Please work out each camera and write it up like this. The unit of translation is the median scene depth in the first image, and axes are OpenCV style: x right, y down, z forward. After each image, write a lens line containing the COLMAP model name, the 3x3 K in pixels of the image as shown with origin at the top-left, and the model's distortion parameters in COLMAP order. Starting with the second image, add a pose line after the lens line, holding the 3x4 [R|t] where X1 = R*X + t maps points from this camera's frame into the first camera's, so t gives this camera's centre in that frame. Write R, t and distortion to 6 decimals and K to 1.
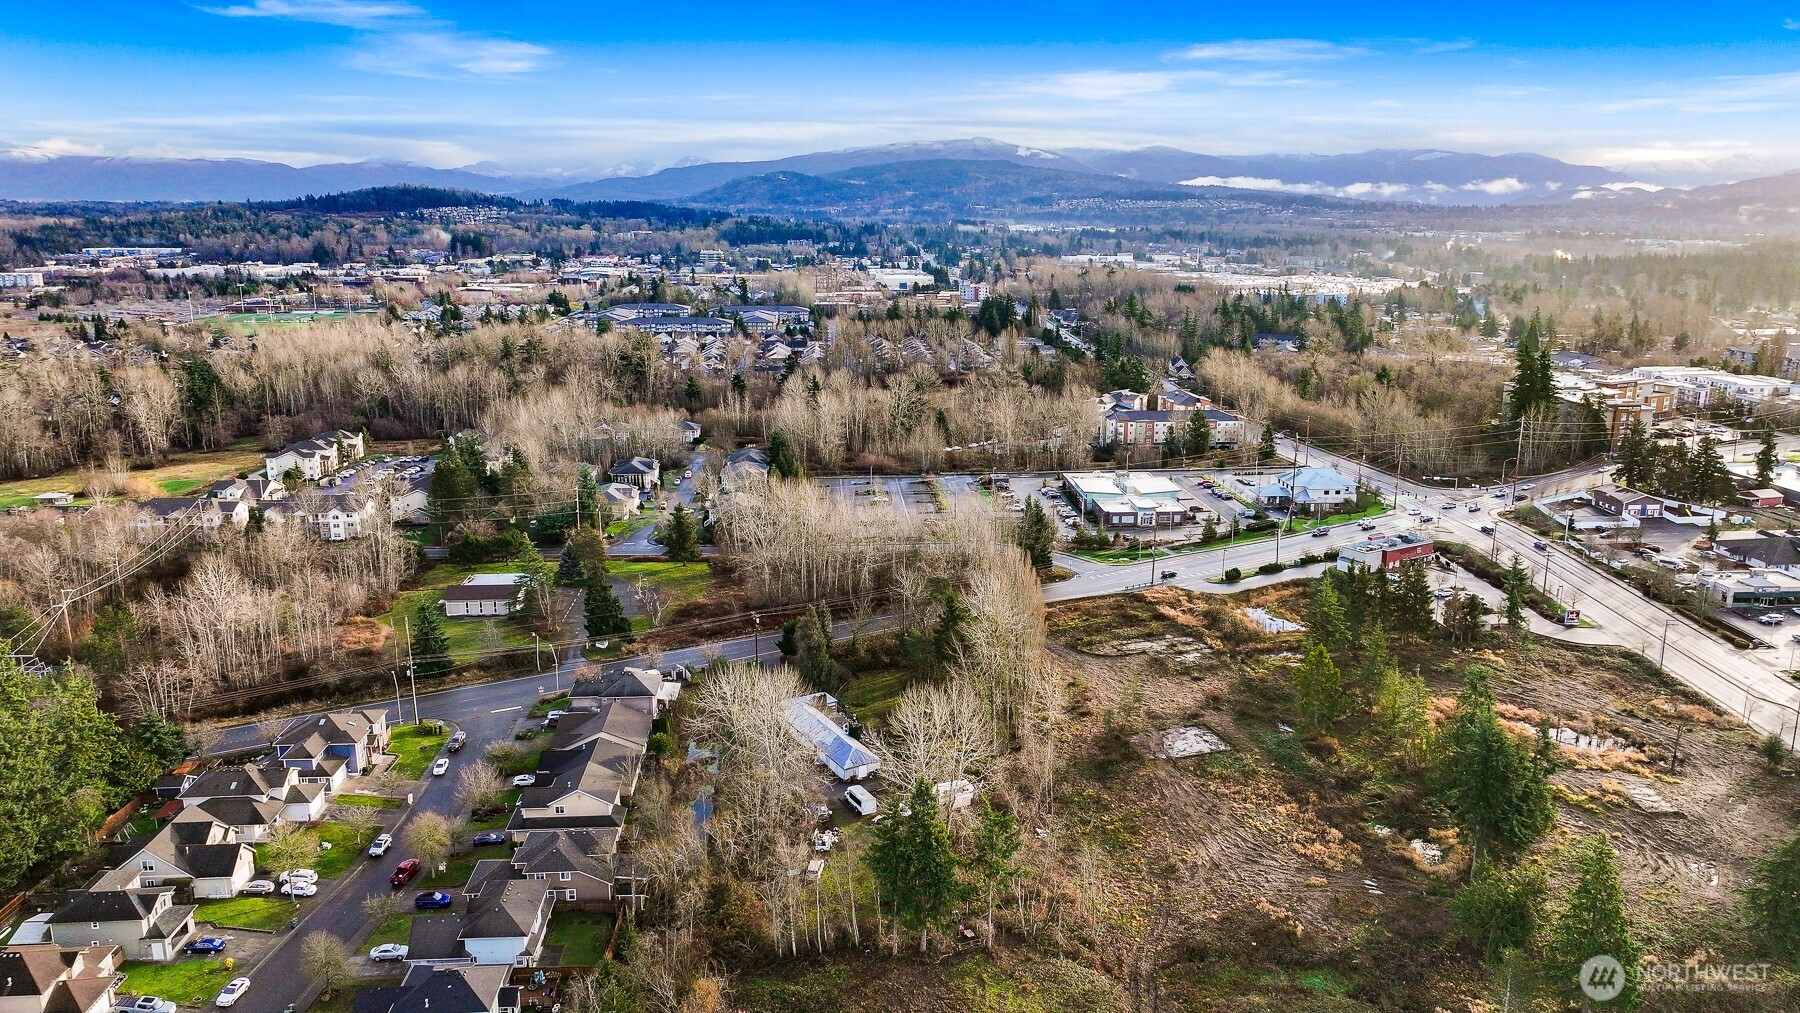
lens RADIAL K [[1298.6, 0, 900.0], [0, 1298.6, 506.5], [0, 0, 1]] dist [0.005628, 0.006584]
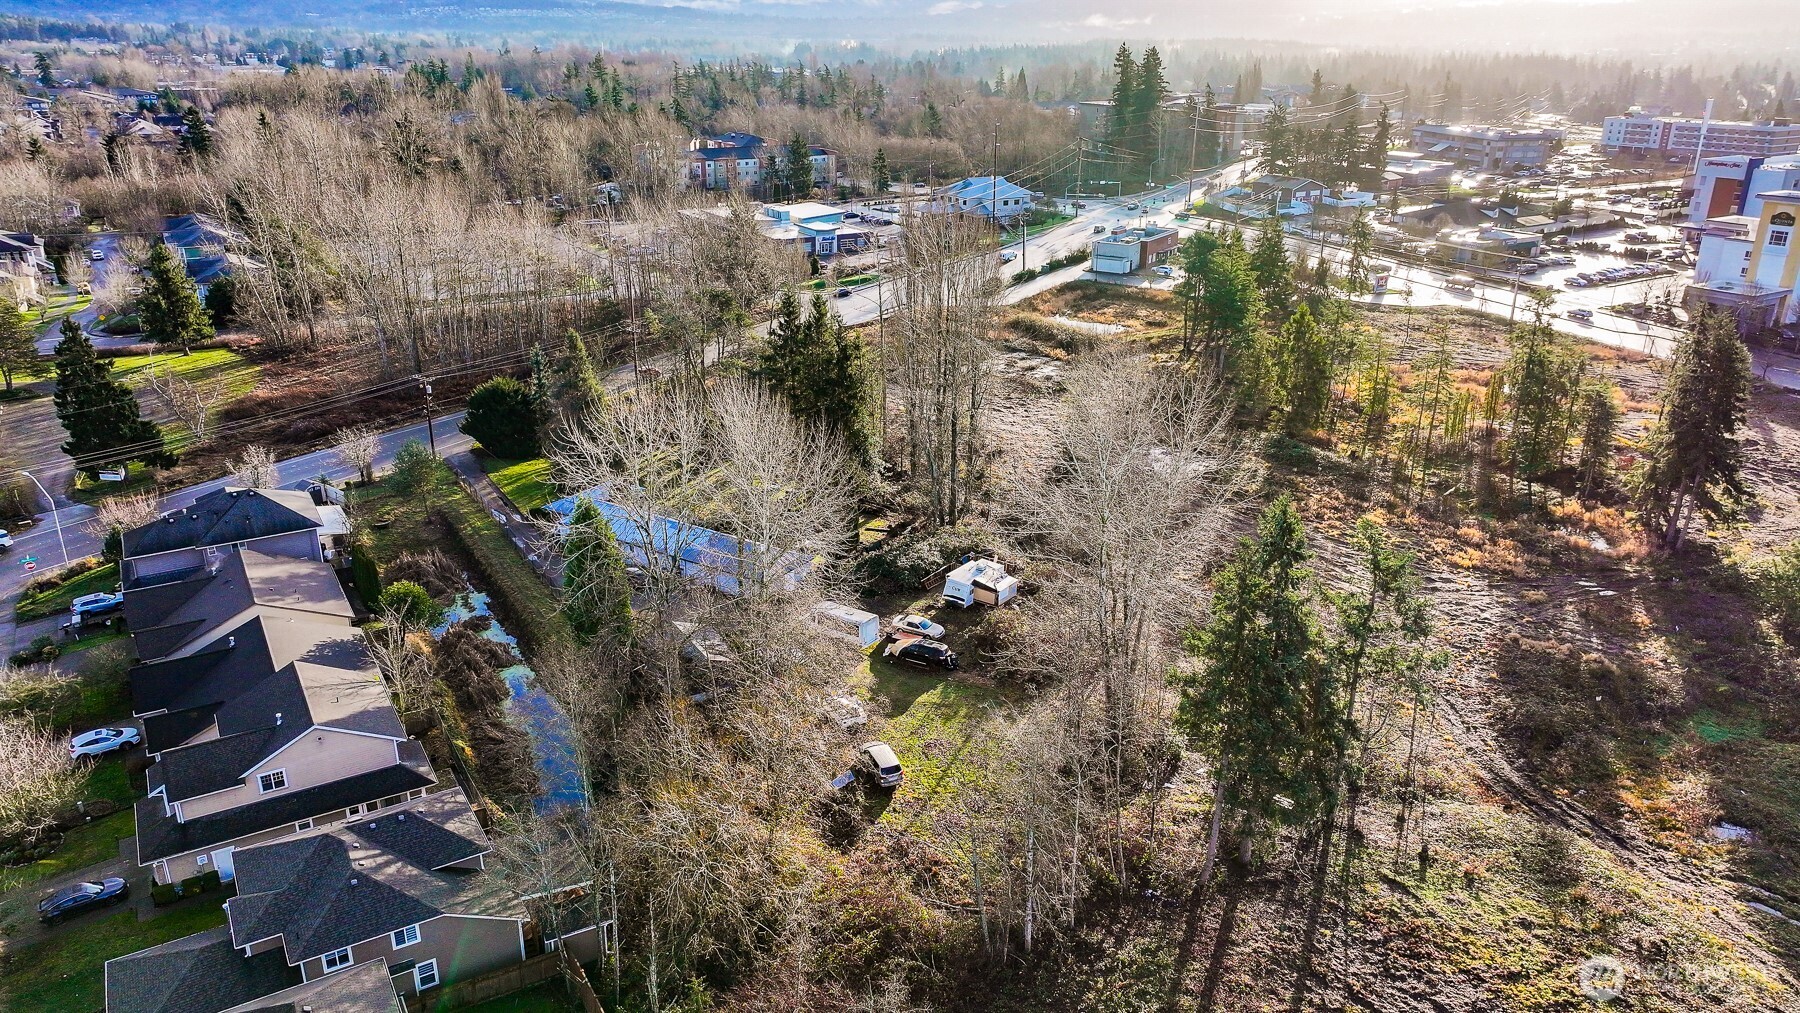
lens RADIAL K [[1271.9, 0, 905.4], [0, 1271.9, 496.9], [0, 0, 1]] dist [0.006978, 0.001196]
pose [[0.881677, -0.156398, 0.445180, -0.167197], [0.103678, 0.984626, 0.140579, 0.071064], [-0.460323, -0.077790, 0.884337, 0.366840]]
